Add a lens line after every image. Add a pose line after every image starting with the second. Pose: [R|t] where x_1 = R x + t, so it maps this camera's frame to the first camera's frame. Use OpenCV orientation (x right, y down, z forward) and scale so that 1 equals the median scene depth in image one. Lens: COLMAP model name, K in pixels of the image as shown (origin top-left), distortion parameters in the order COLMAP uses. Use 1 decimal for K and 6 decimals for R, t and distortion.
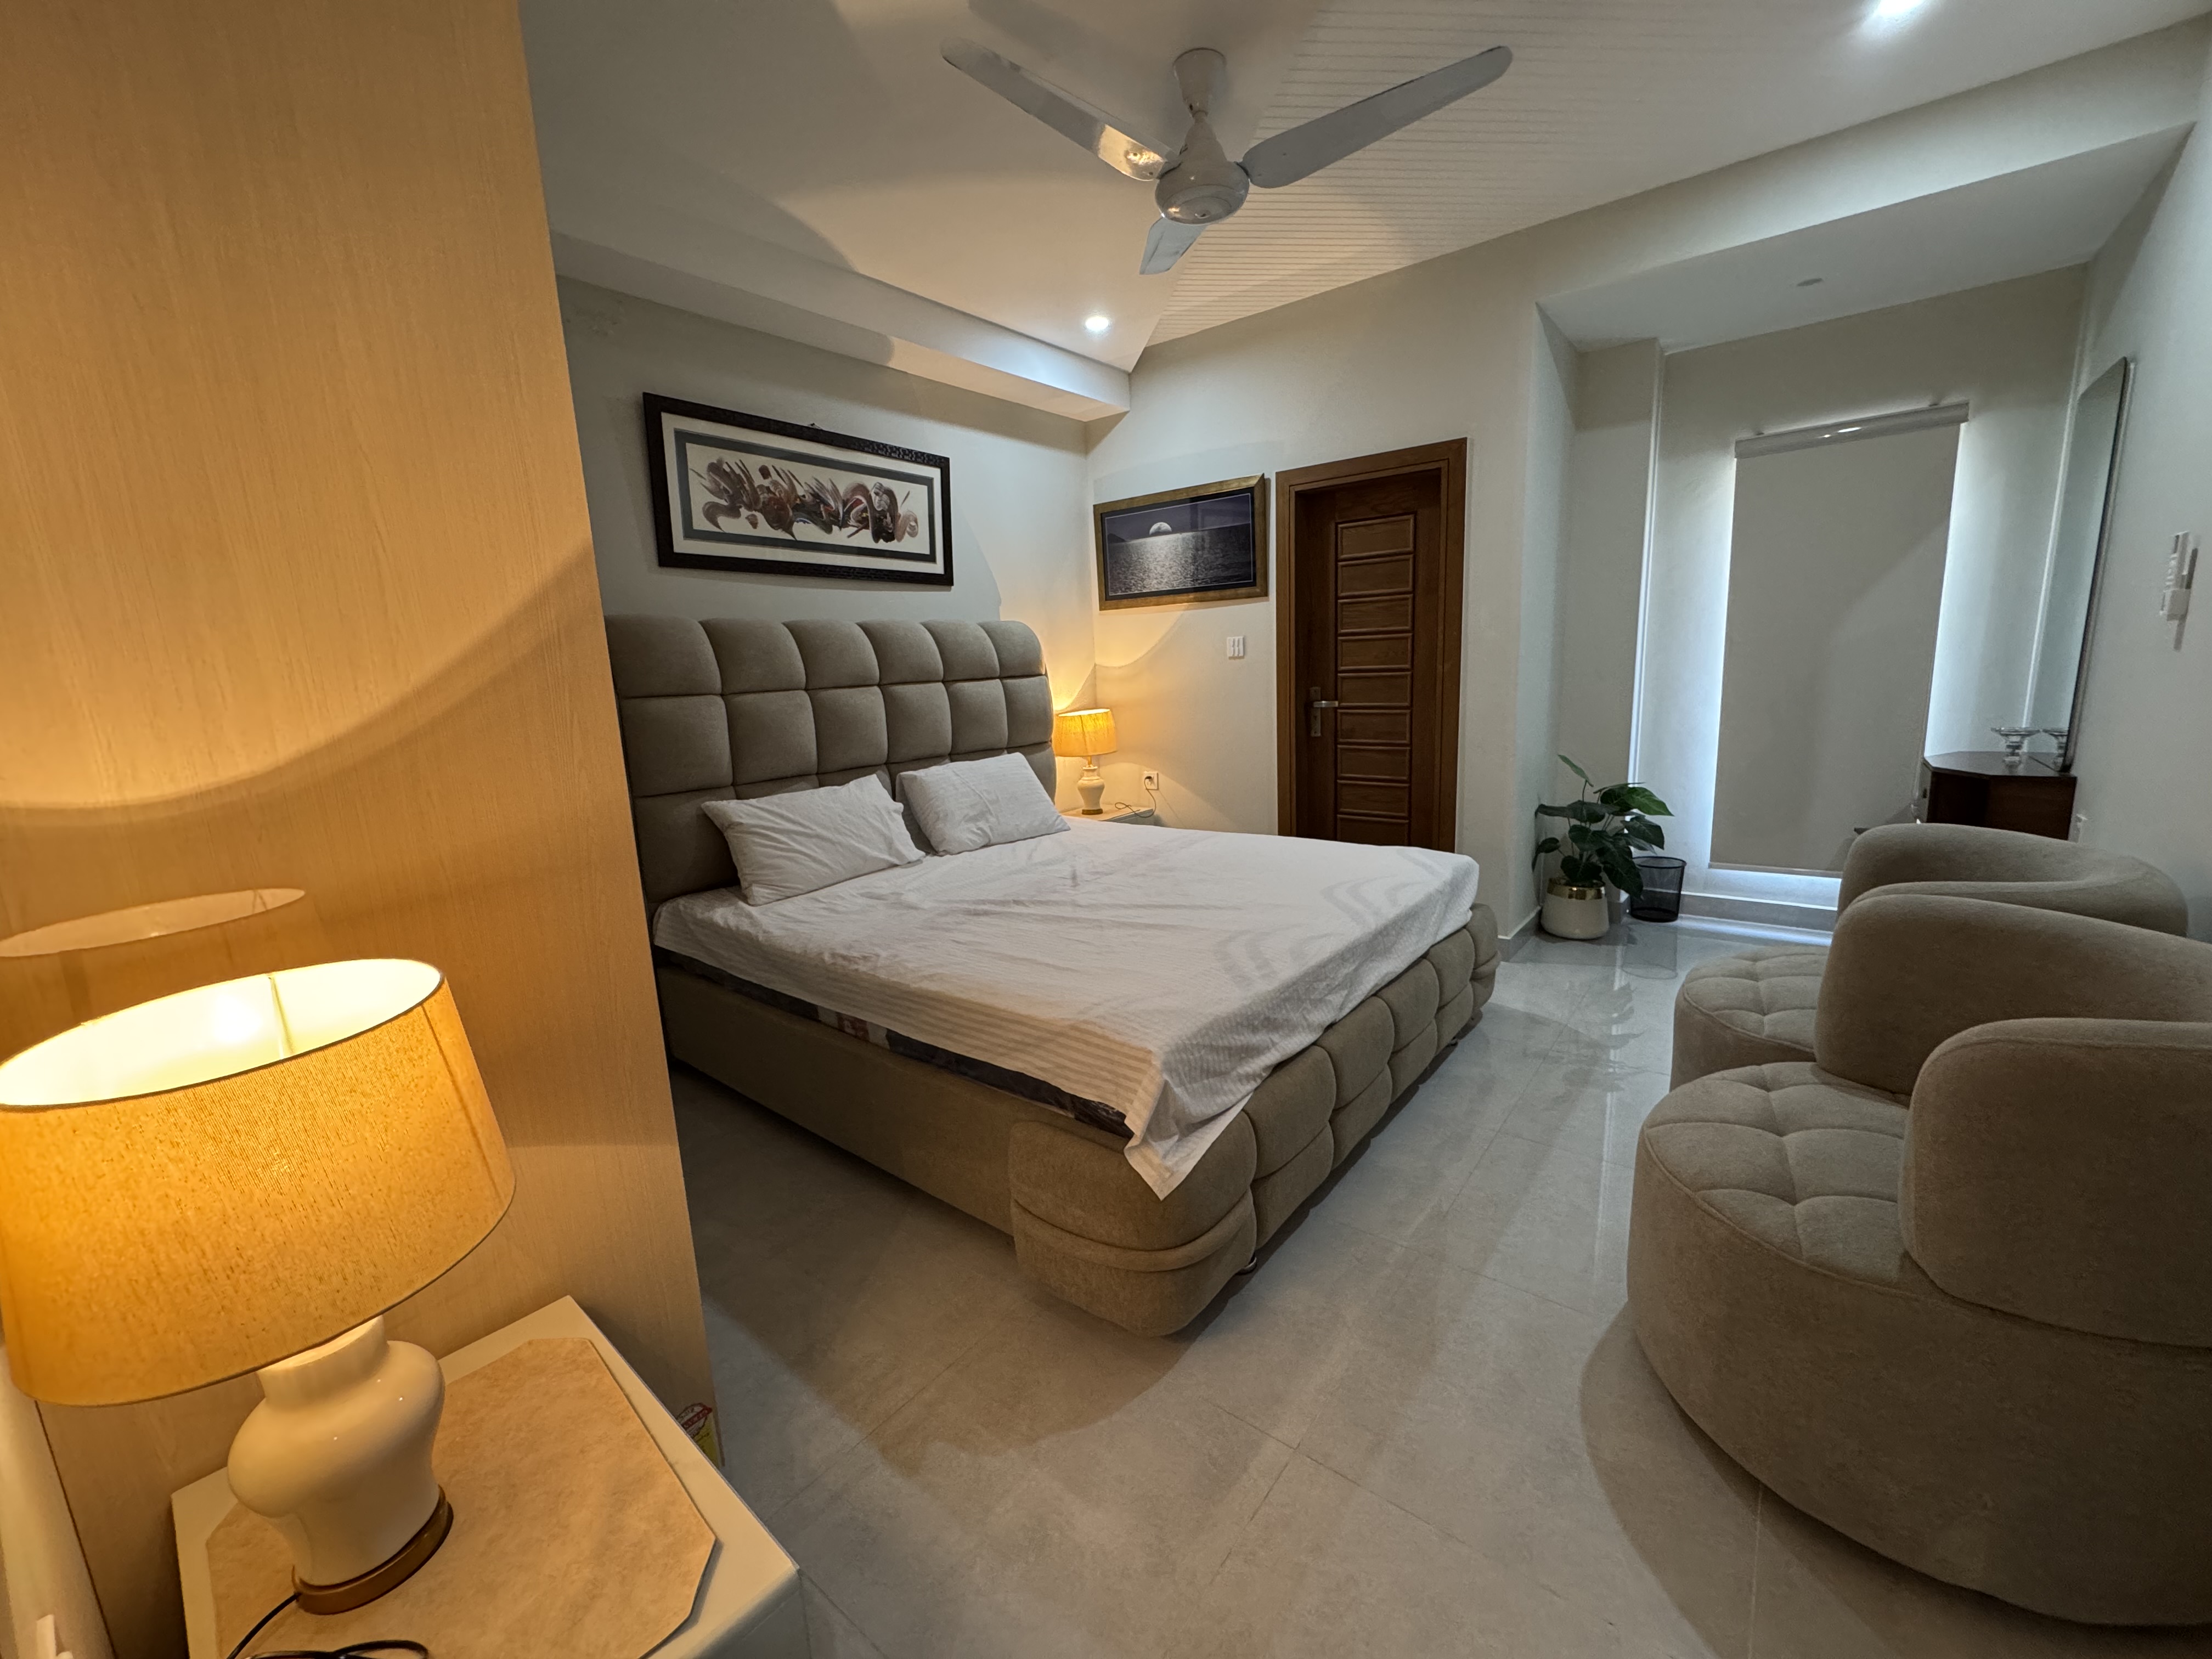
lens RADIAL K [[887.8, 0, 1105.3], [0, 887.8, 828.1], [0, 0, 1]] dist [-0.001717, -0.000266]
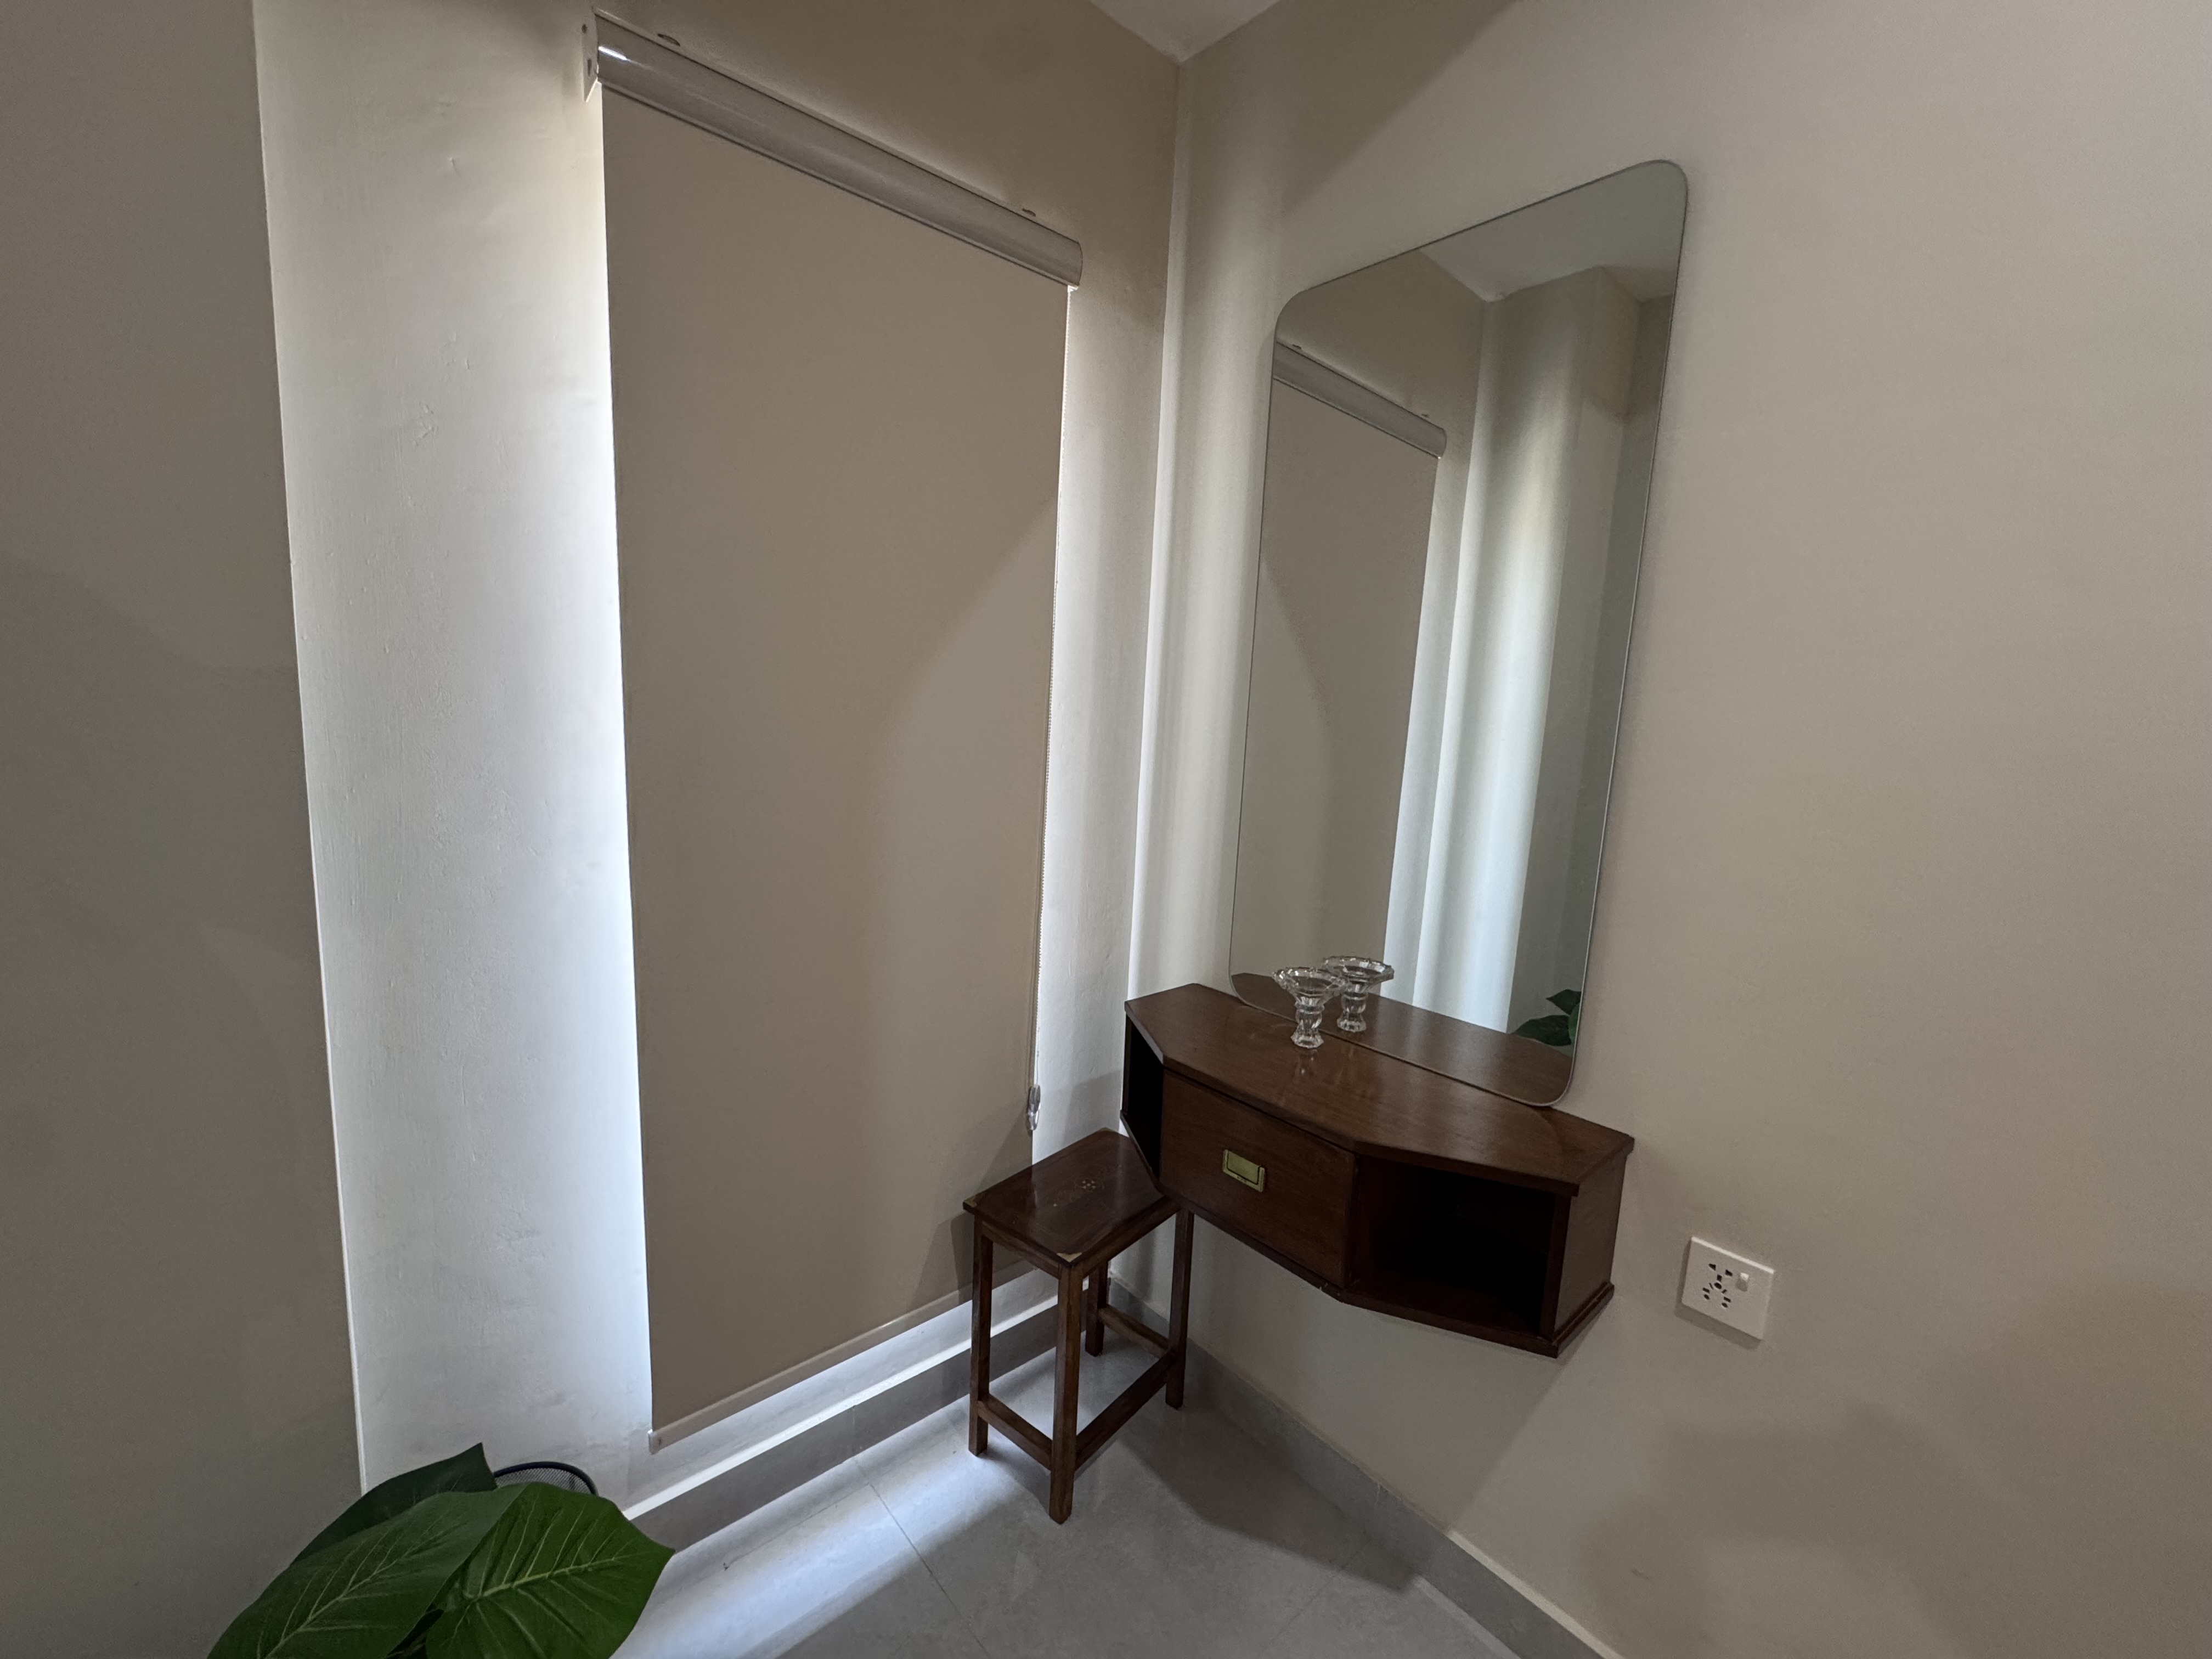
lens RADIAL K [[870.6, 0, 1103.4], [0, 870.6, 836.1], [0, 0, 1]] dist [-0.016950, -0.000034]
pose [[0.175178, -0.096369, 0.979809, 0.492638], [0.121747, 0.989680, 0.075573, -0.202890], [-0.976980, 0.106050, 0.185102, 0.881124]]
